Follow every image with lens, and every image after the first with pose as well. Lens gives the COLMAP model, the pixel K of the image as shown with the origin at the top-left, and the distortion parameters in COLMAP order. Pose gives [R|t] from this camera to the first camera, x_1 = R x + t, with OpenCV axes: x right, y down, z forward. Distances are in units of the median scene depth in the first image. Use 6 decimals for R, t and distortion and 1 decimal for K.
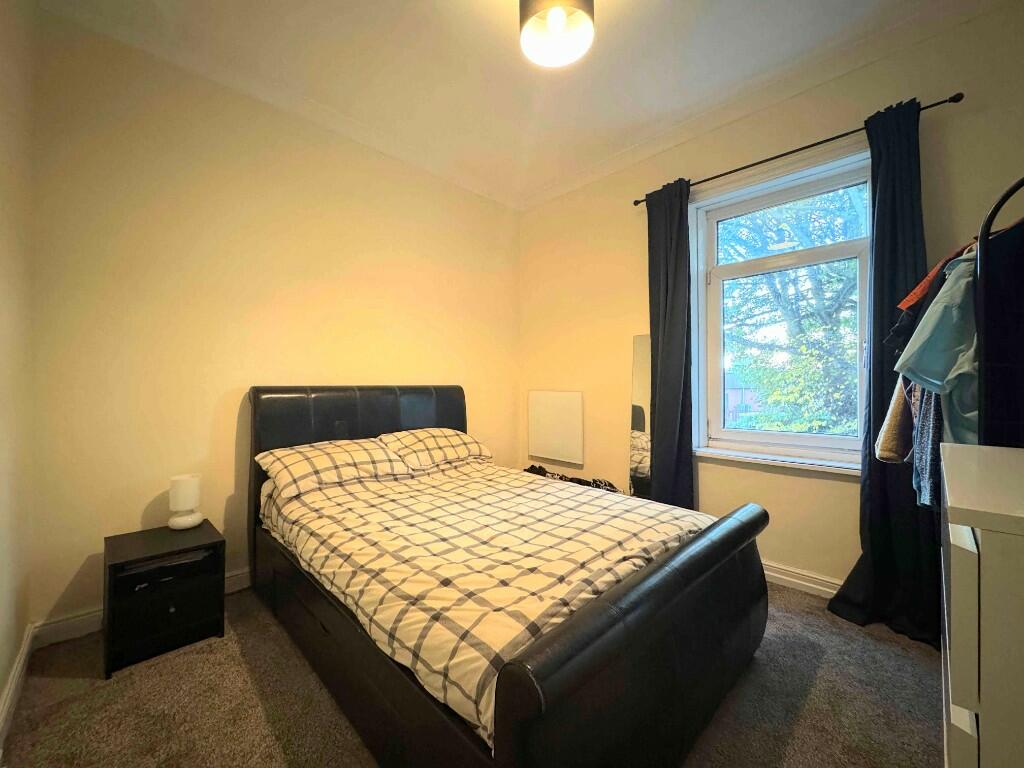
lens RADIAL K [[407.4, 0, 512.0], [0, 407.4, 384.0], [0, 0, 1]] dist [-0.001299, 0.000199]
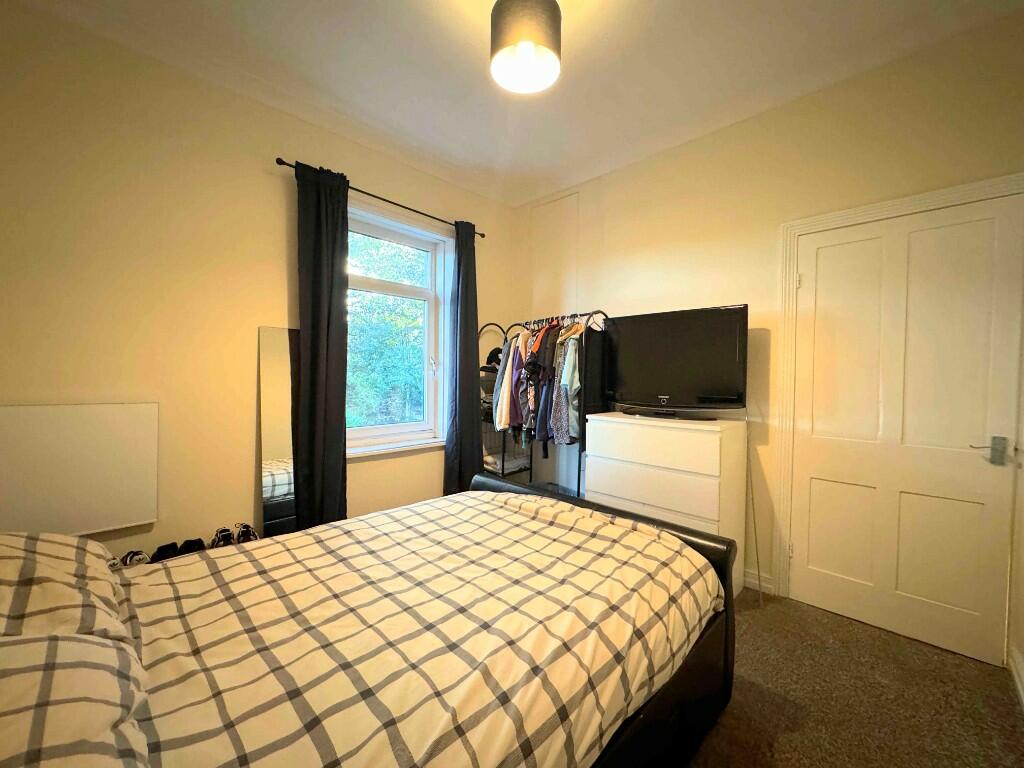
lens RADIAL K [[407.4, 0, 512.0], [0, 407.4, 384.0], [0, 0, 1]] dist [-0.001299, 0.000199]
pose [[-0.034189, -0.013641, 0.999322, -0.702900], [0.001198, 0.999906, 0.013690, -0.029898], [-0.999415, 0.001665, -0.034170, 0.793687]]
